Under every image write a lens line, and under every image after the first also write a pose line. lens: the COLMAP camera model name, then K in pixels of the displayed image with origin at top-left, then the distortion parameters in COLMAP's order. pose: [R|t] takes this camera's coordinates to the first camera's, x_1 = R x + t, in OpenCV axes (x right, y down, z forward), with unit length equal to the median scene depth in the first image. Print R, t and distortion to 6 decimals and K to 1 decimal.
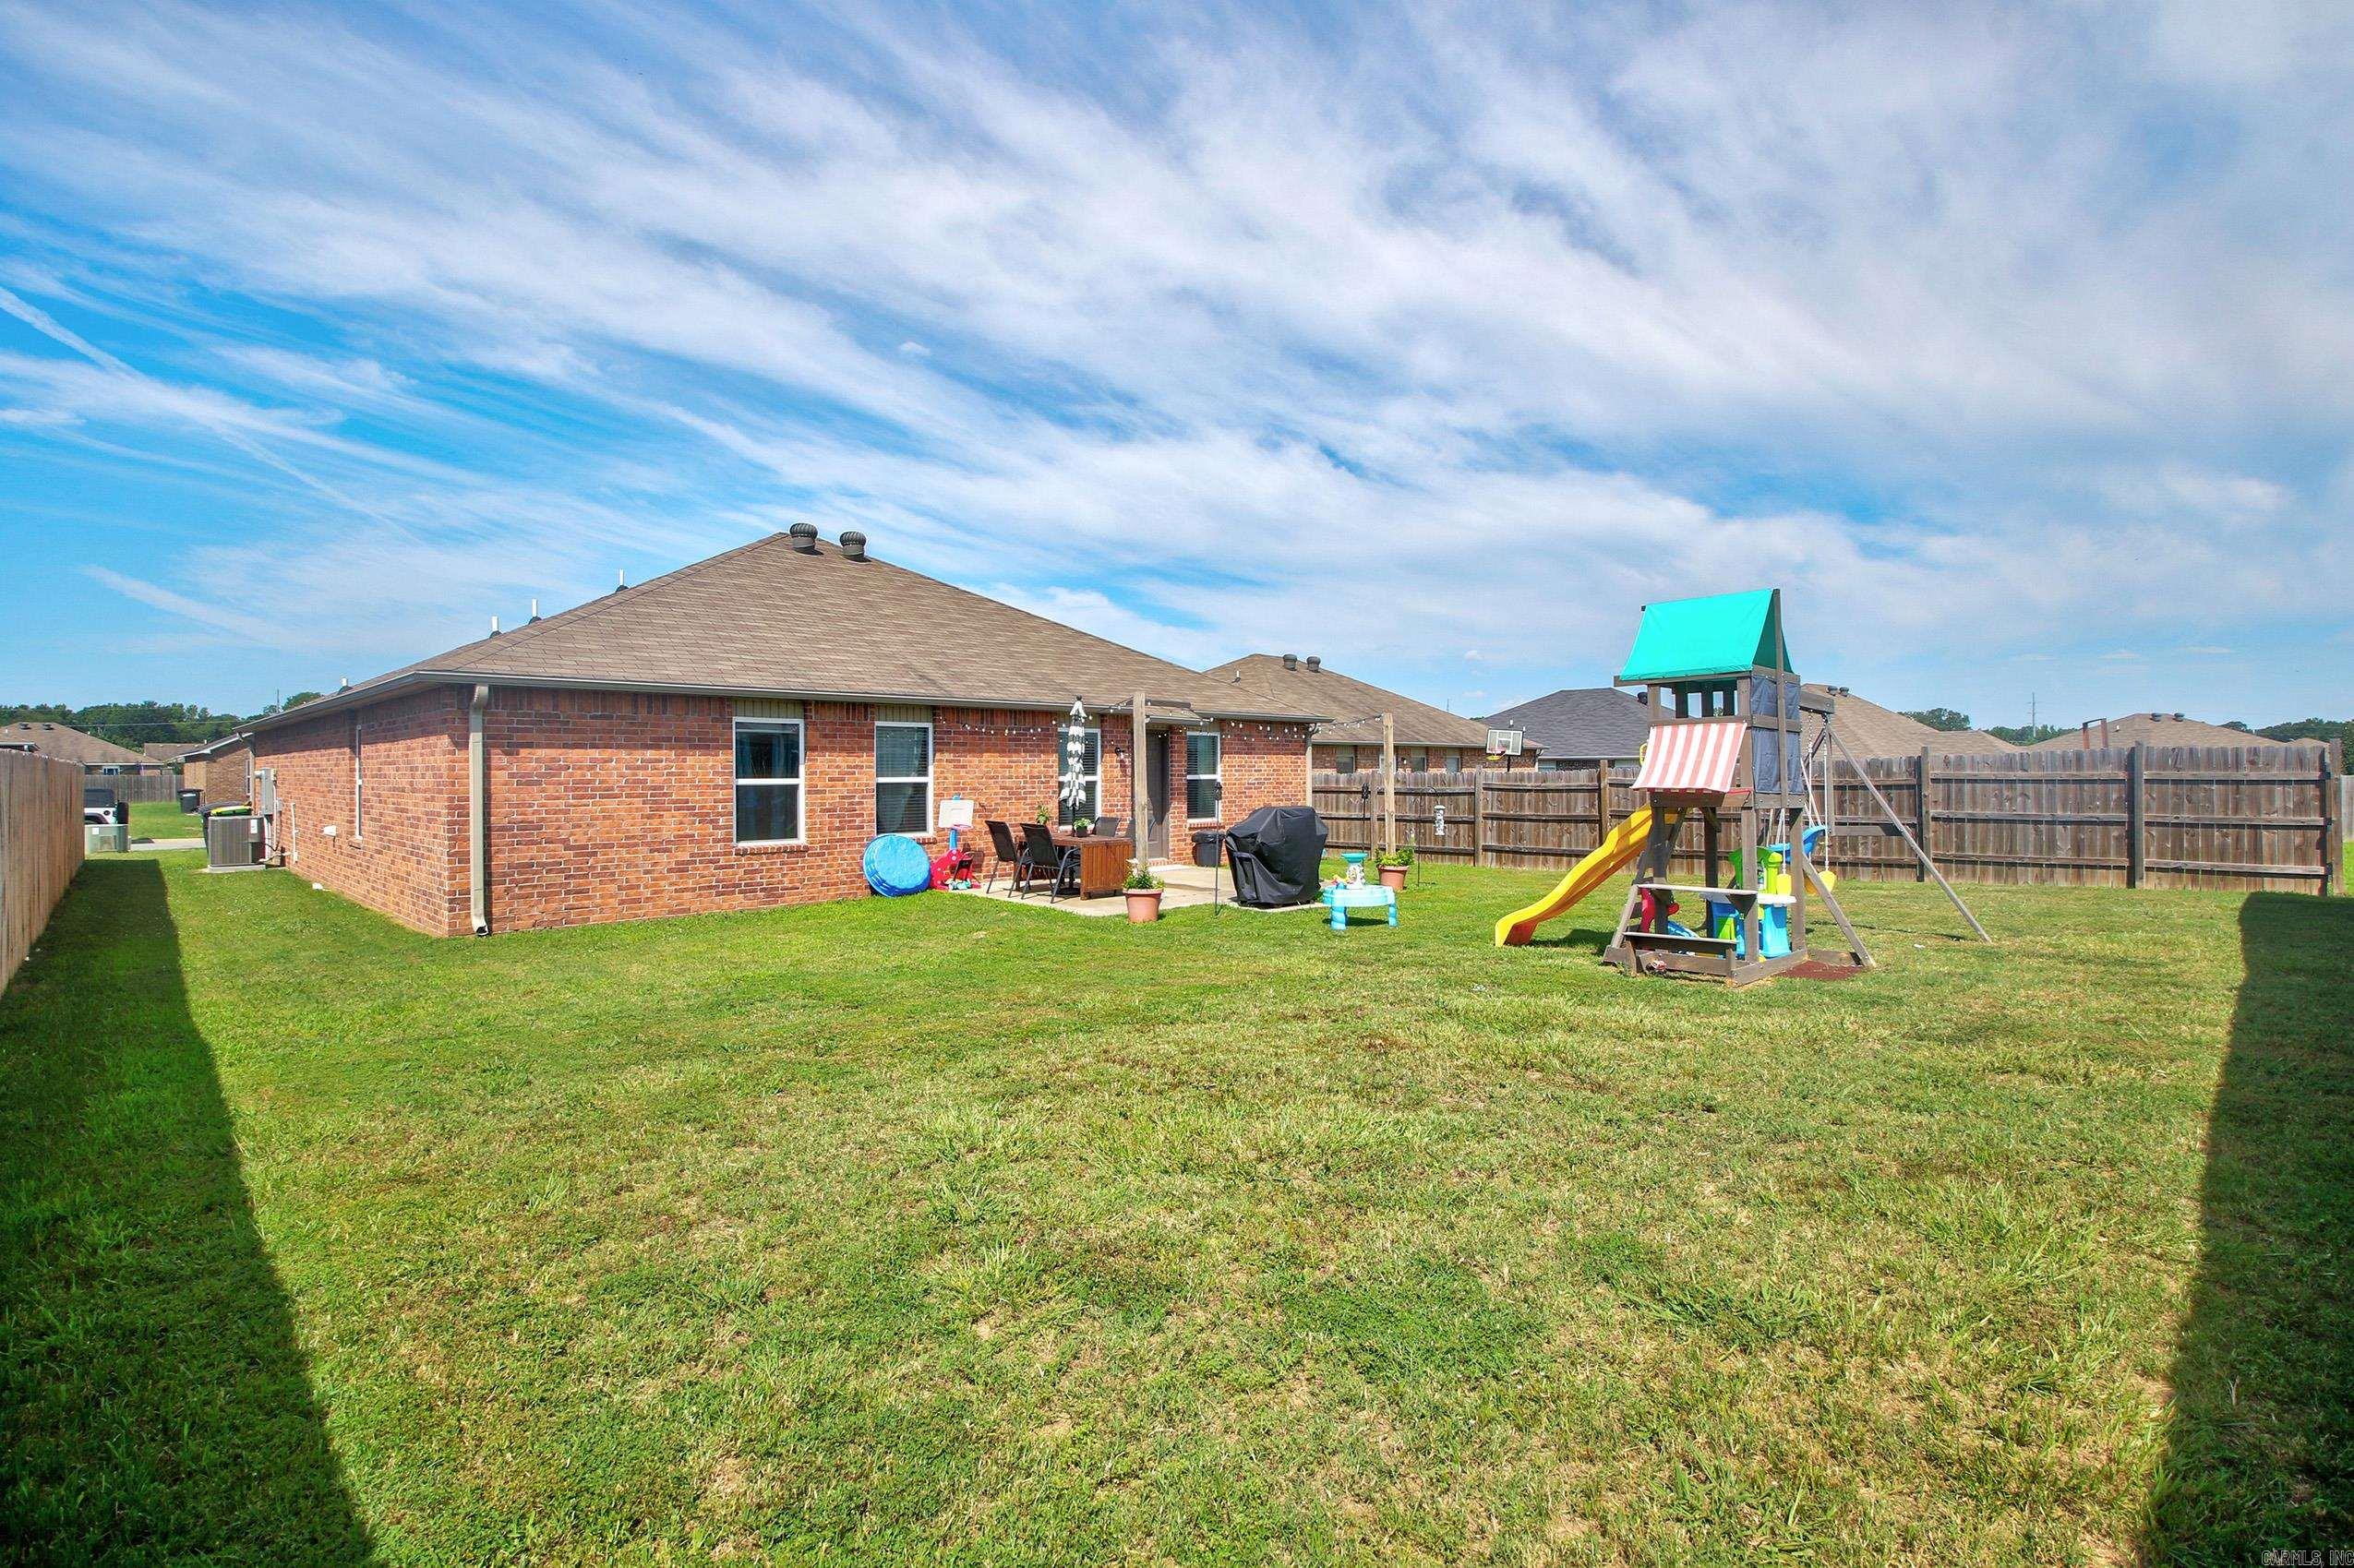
lens RADIAL K [[1096.7, 0, 1175.6], [0, 1096.7, 769.9], [0, 0, 1]] dist [0.023376, -0.032503]
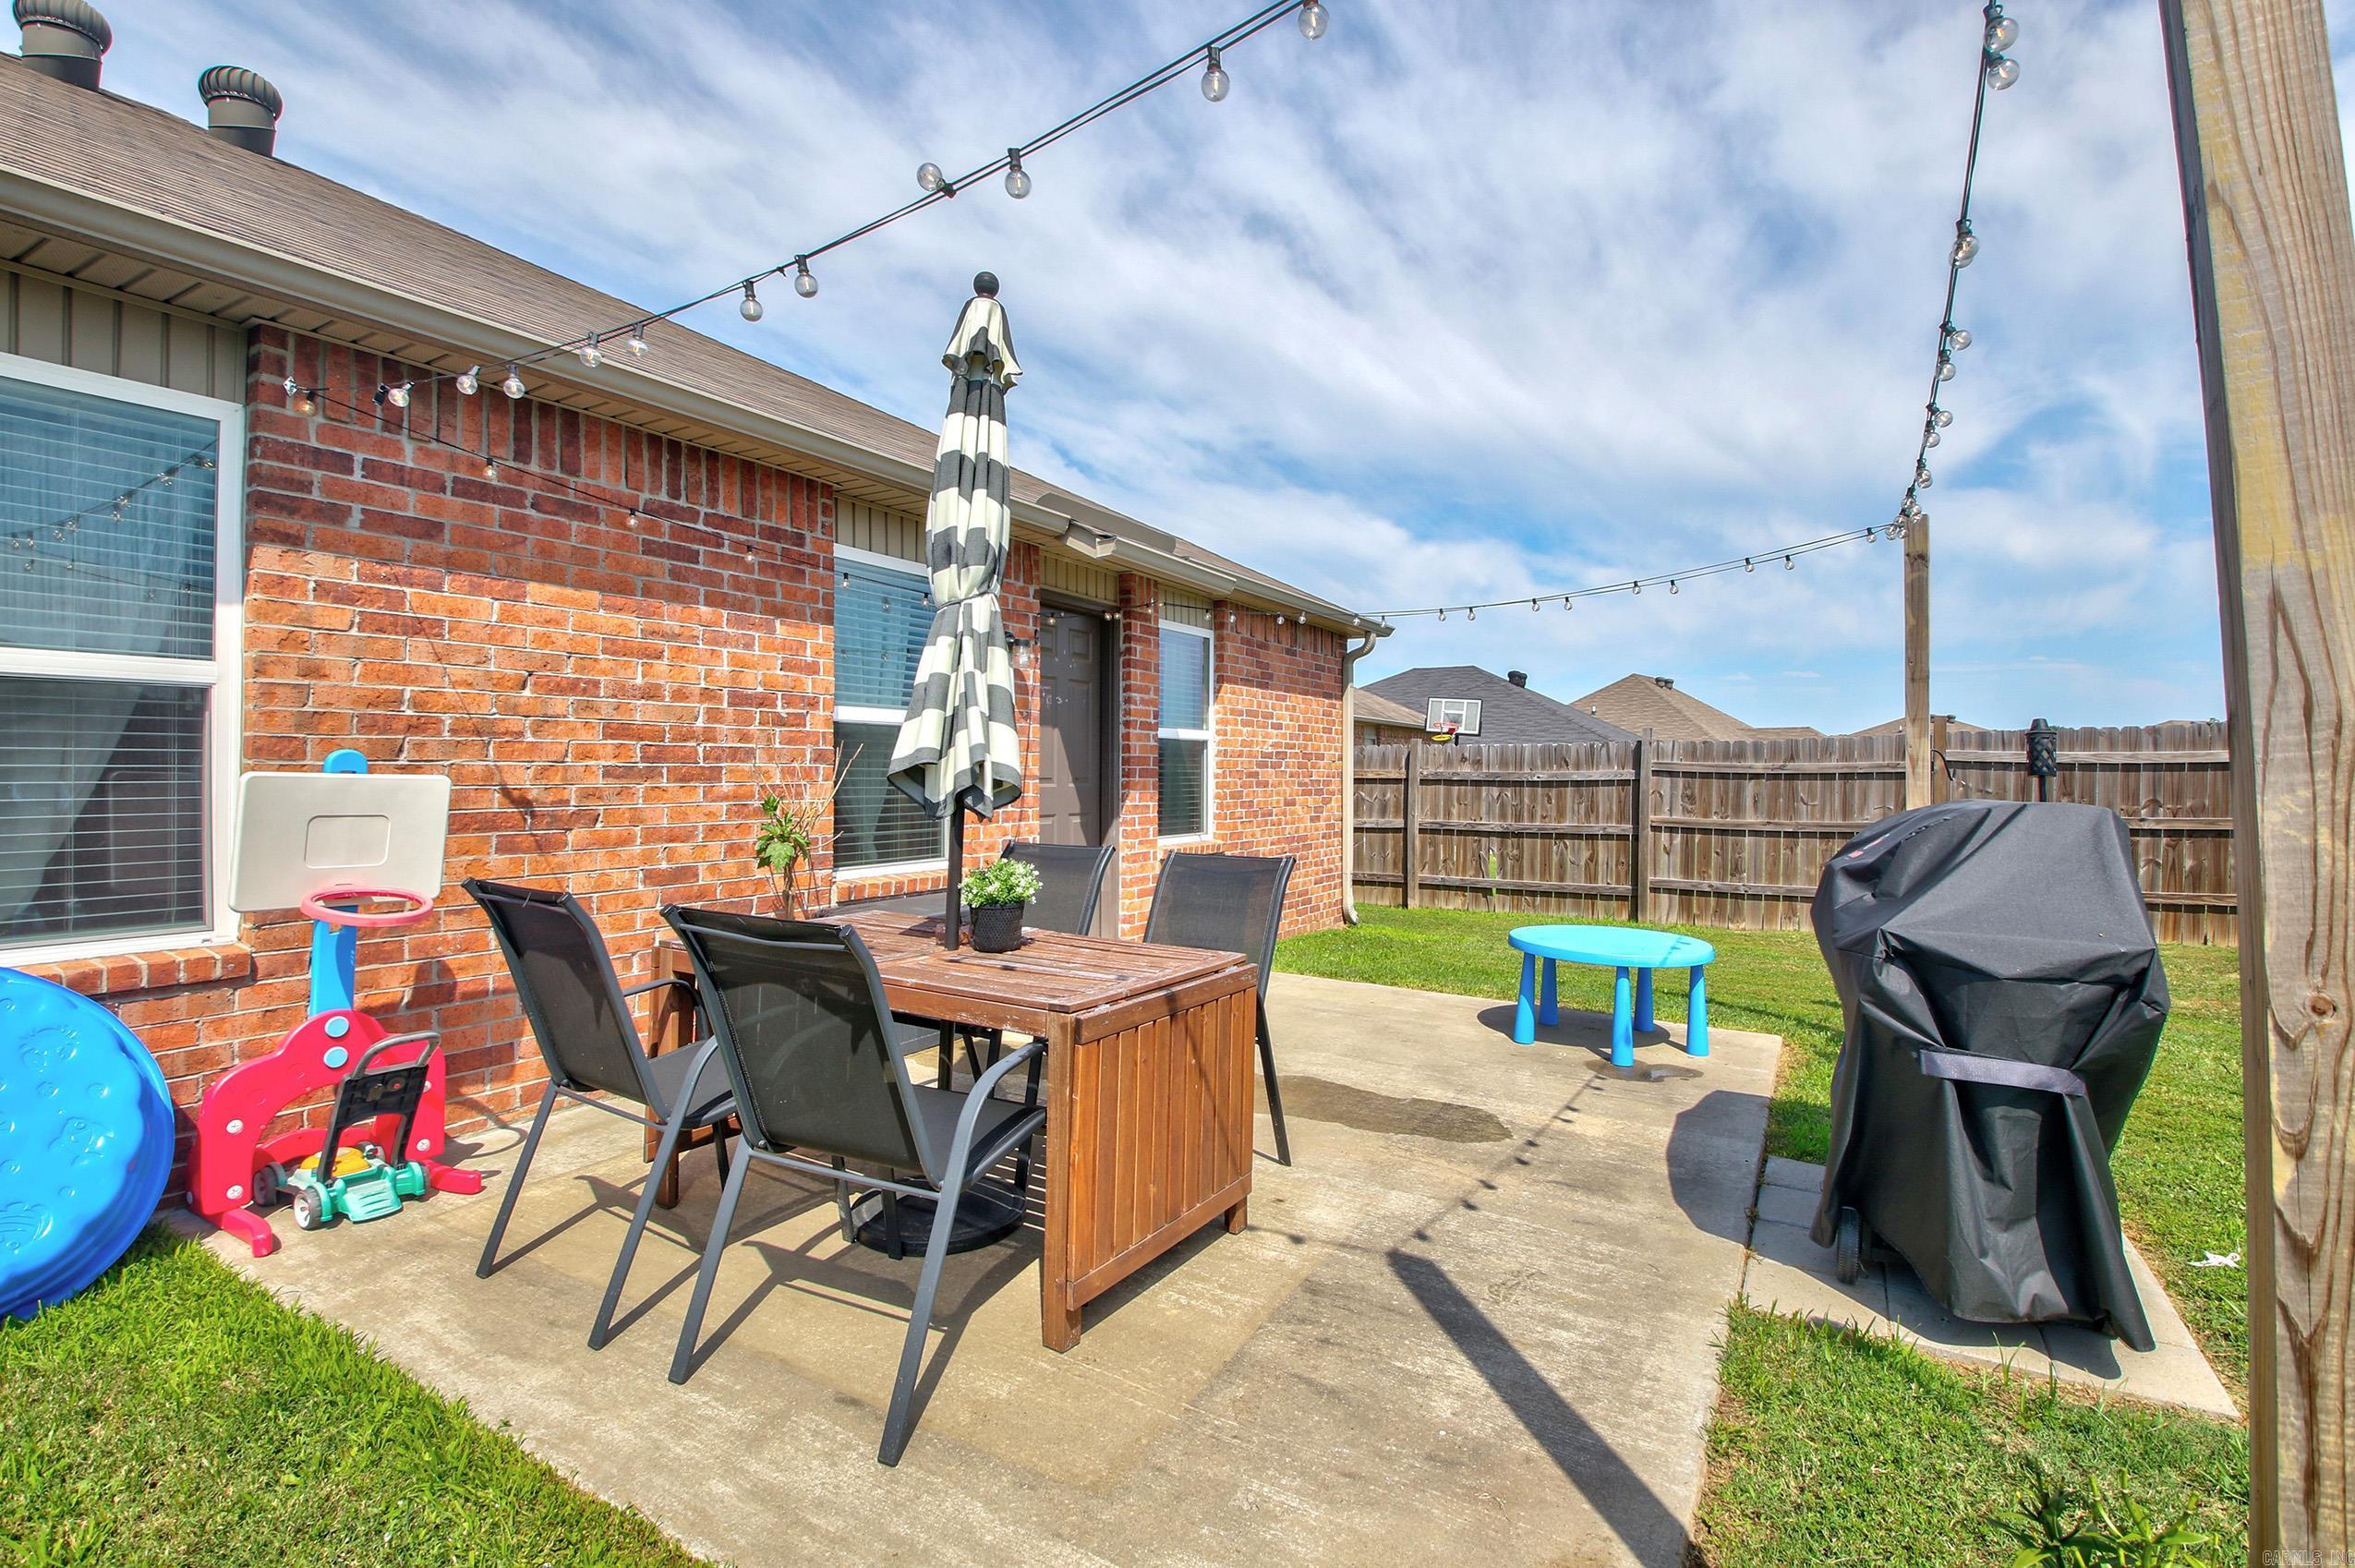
lens RADIAL K [[1091.4, 0, 1175.9], [0, 1091.4, 766.2], [0, 0, 1]] dist [0.023960, -0.034895]
pose [[0.969821, 0.012484, 0.243496, -0.098613], [-0.012433, 0.999921, -0.001745, 0.024535], [-0.243499, -0.001335, 0.969900, 0.760874]]
